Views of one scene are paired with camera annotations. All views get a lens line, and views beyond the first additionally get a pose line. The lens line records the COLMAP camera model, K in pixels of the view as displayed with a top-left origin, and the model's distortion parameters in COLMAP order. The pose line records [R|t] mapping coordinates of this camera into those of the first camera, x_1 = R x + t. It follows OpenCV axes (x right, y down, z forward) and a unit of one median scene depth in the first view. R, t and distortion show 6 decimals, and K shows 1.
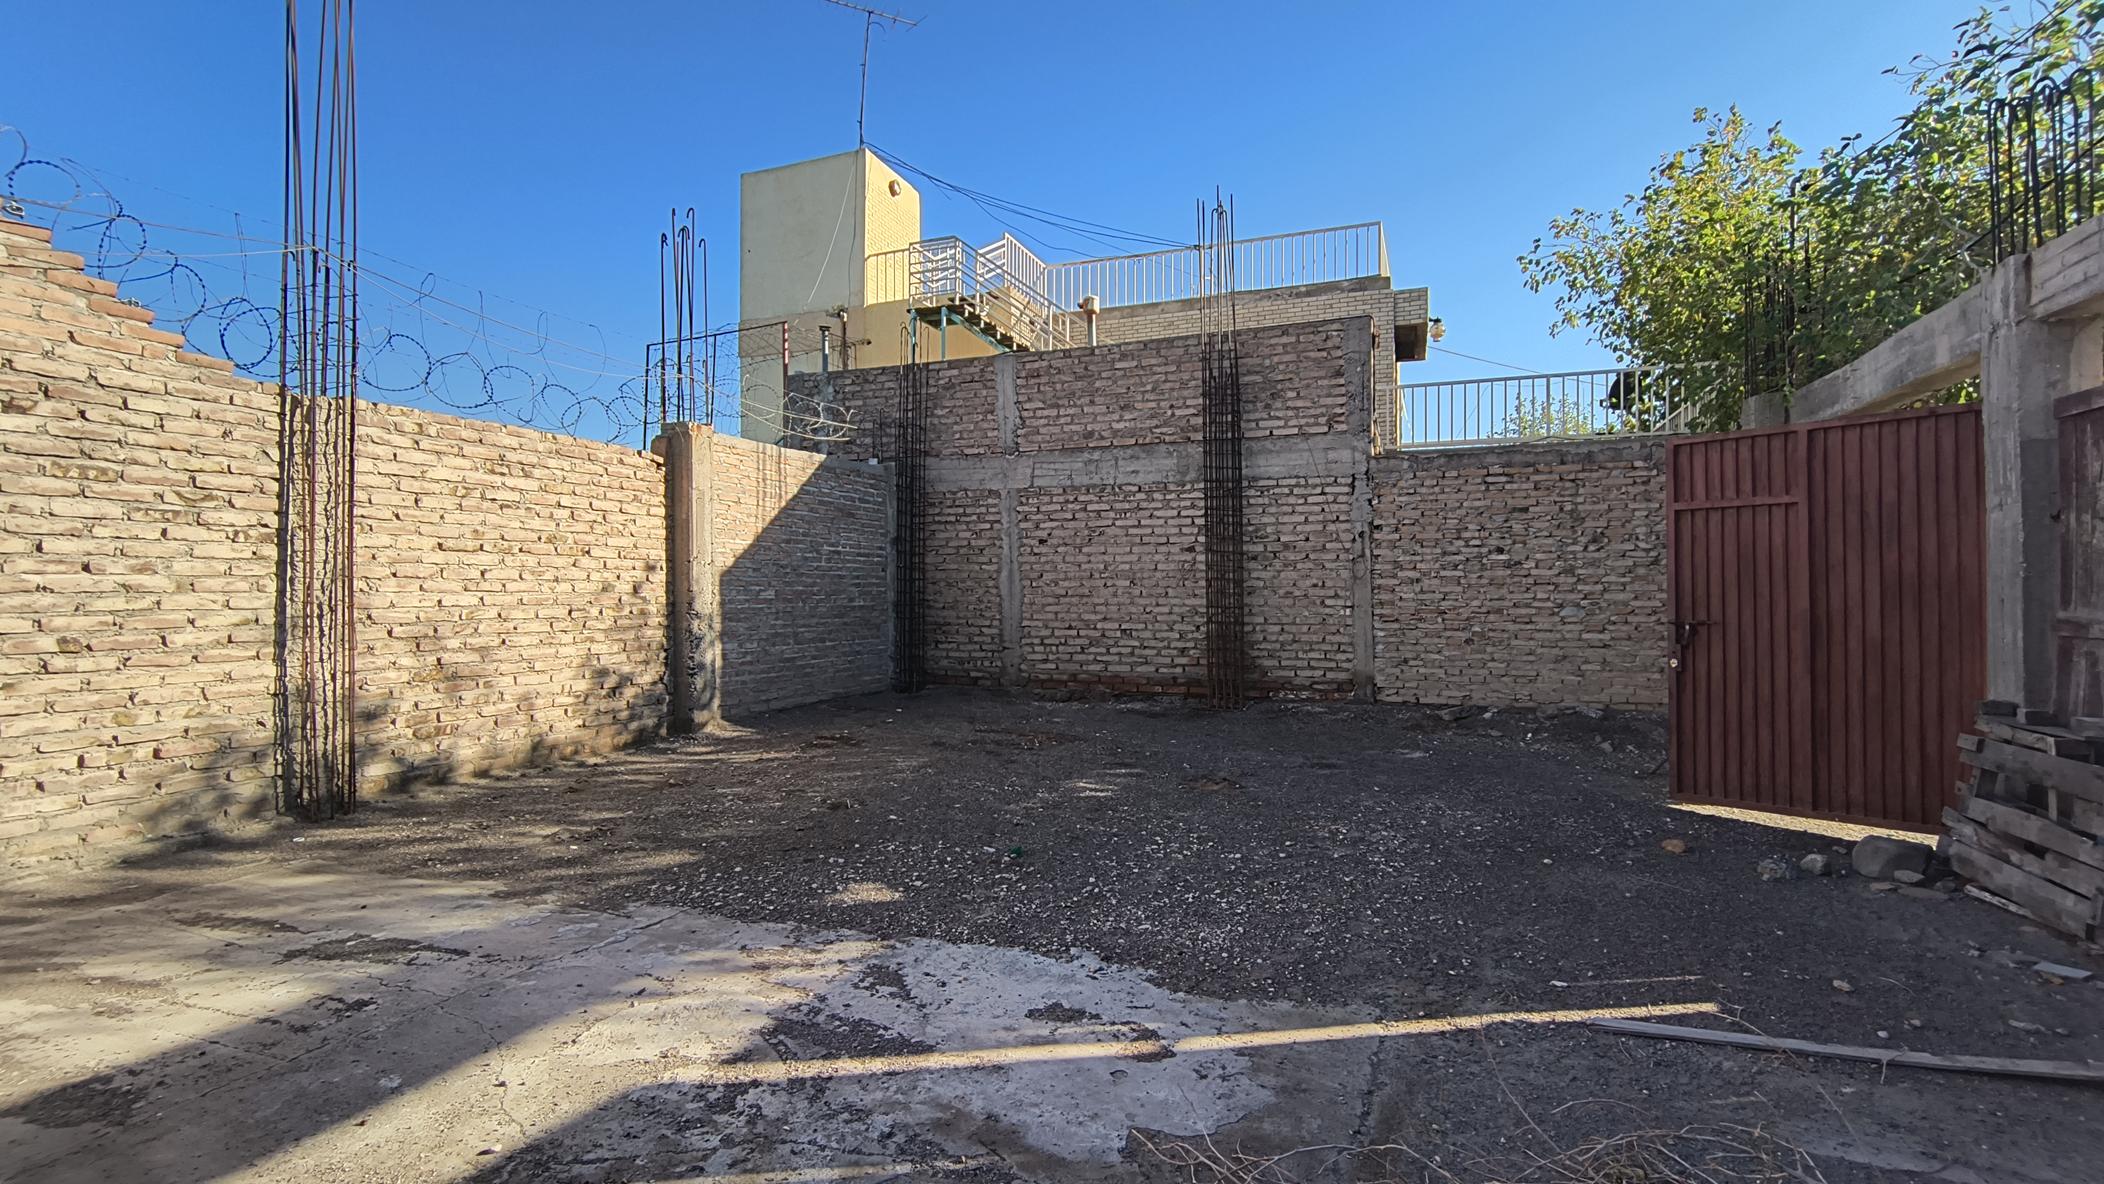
lens RADIAL K [[1030.8, 0, 1039.6], [0, 1030.8, 583.3], [0, 0, 1]] dist [0.001332, 0.001006]
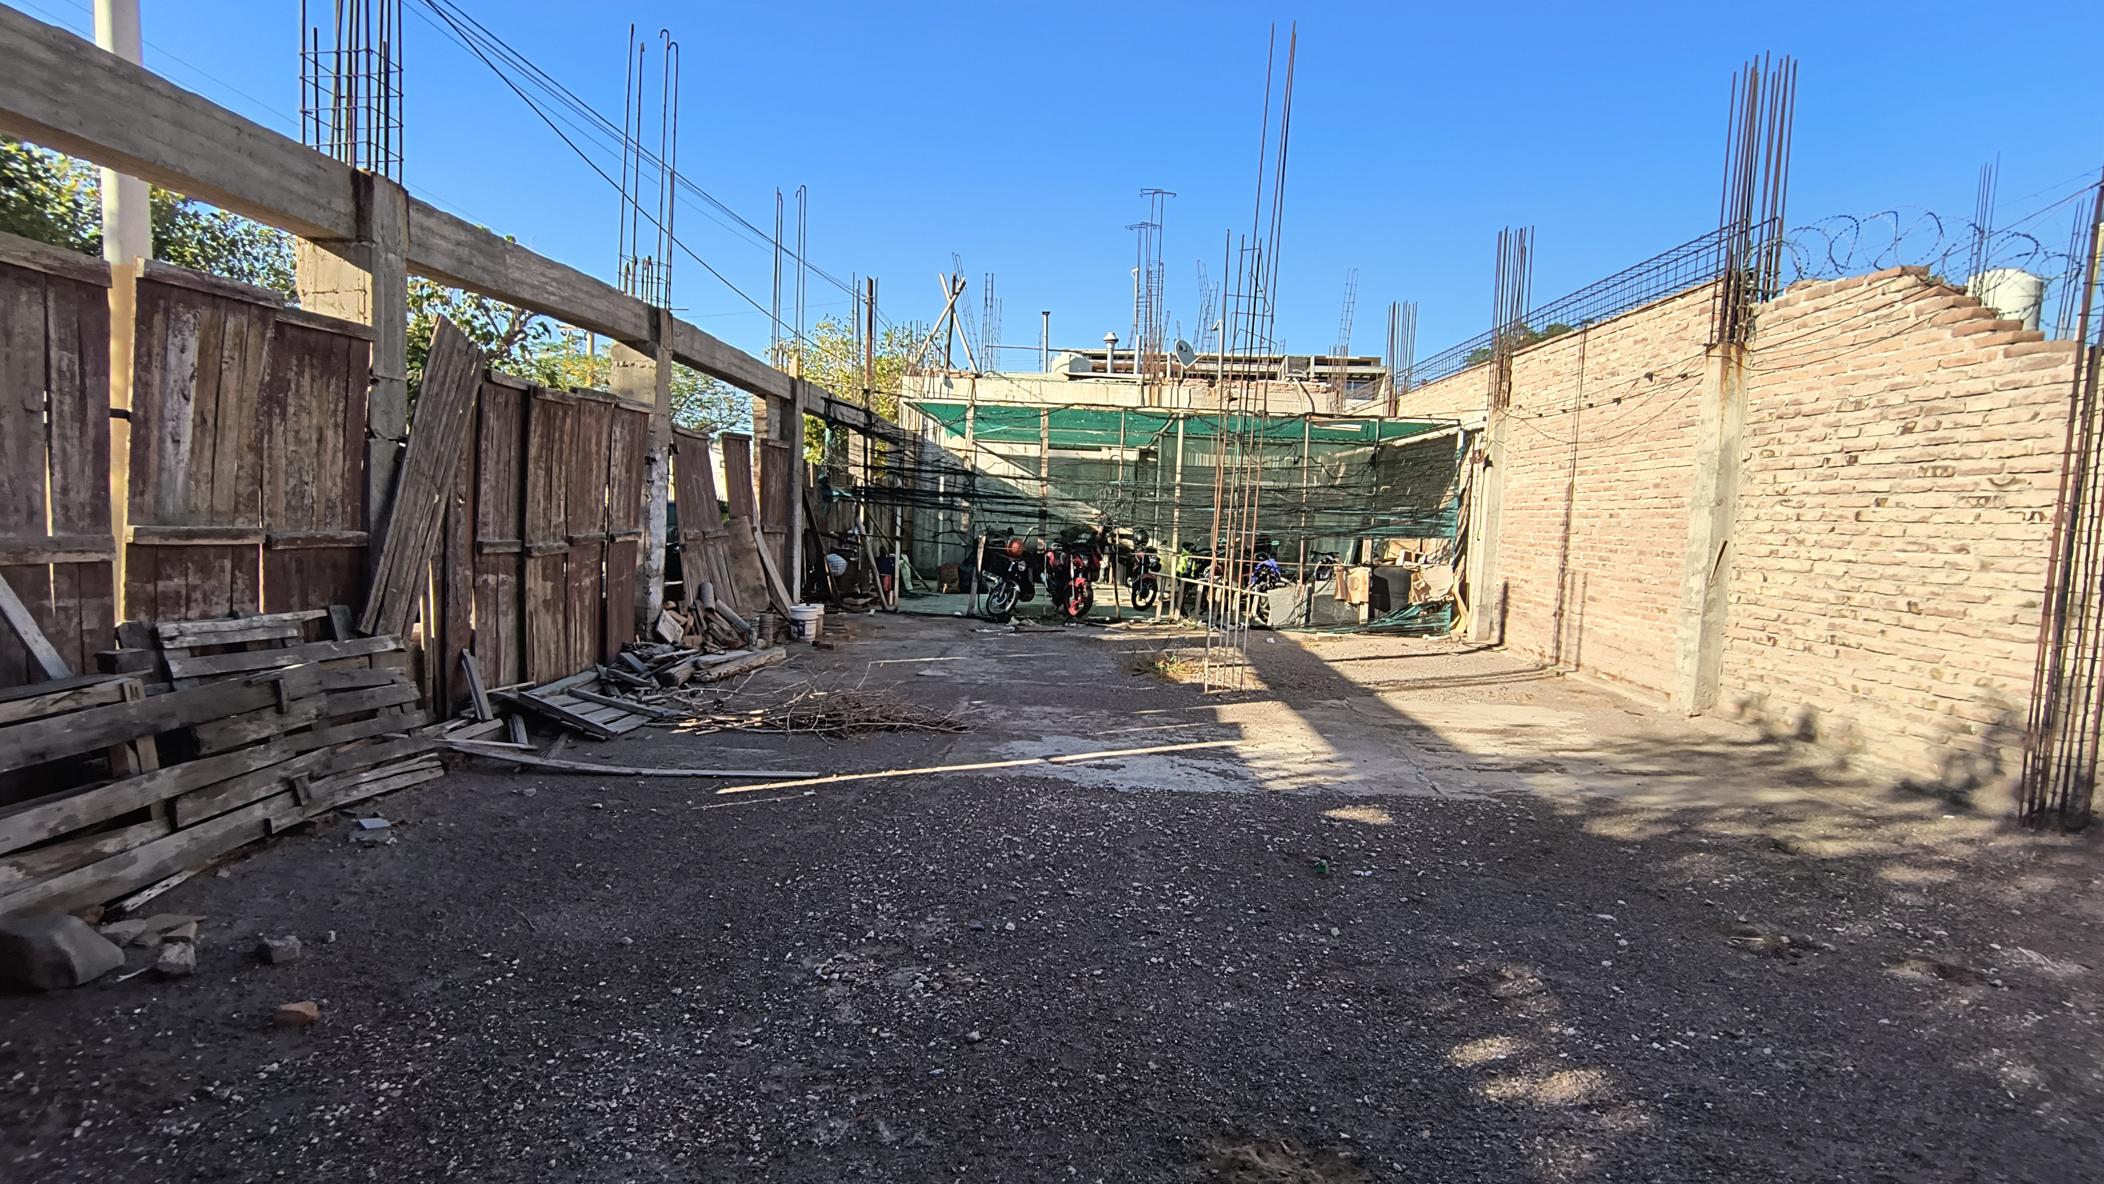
lens RADIAL K [[1030.8, 0, 1039.6], [0, 1030.8, 583.3], [0, 0, 1]] dist [0.001332, 0.001006]
pose [[-0.946959, -0.017100, -0.320900, 0.339684], [-0.038903, 0.997339, 0.061655, -0.004767], [0.318992, 0.070869, -0.945104, 1.250957]]
